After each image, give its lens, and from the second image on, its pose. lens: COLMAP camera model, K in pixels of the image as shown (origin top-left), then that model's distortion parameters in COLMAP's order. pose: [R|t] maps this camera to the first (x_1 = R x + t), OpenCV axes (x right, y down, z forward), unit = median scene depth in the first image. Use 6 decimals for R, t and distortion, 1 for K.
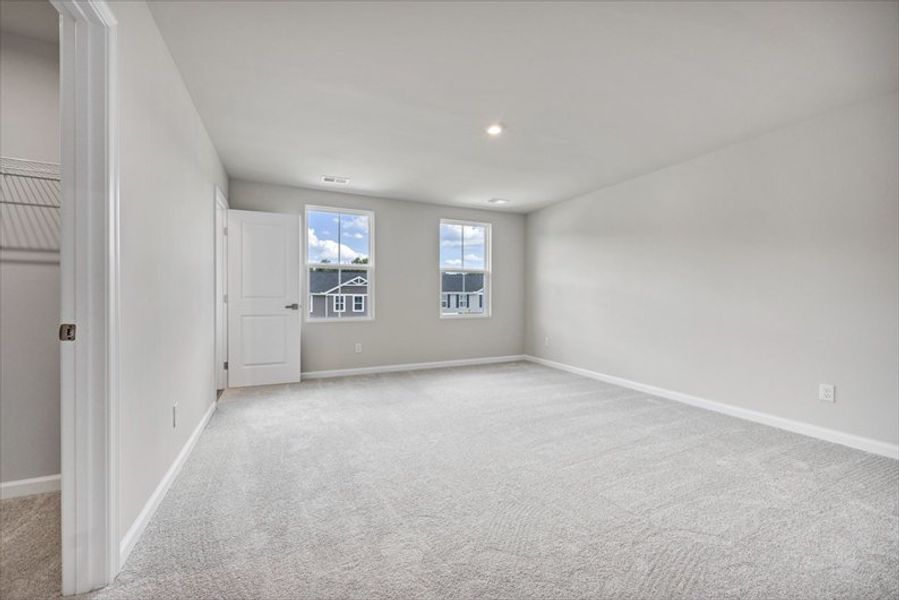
lens RADIAL K [[366.5, 0, 451.2], [0, 366.5, 287.3], [0, 0, 1]] dist [-0.000522, -0.000201]
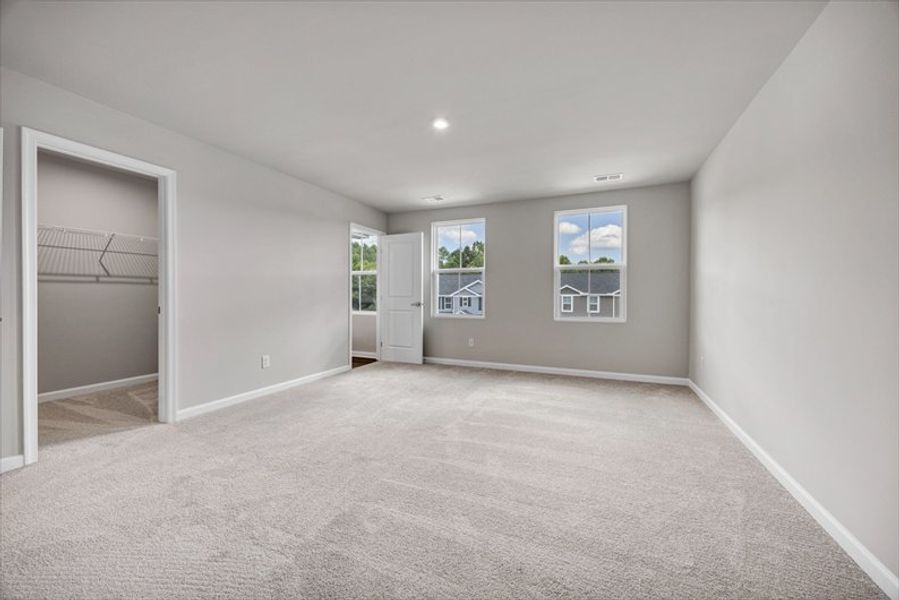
lens RADIAL K [[352.4, 0, 453.5], [0, 352.4, 297.6], [0, 0, 1]] dist [0.001301, 0.000024]
pose [[0.656108, 0.005206, -0.754649, 0.480948], [0.017033, 0.999619, 0.021704, 0.002495], [0.754475, -0.027094, 0.655770, 0.236266]]
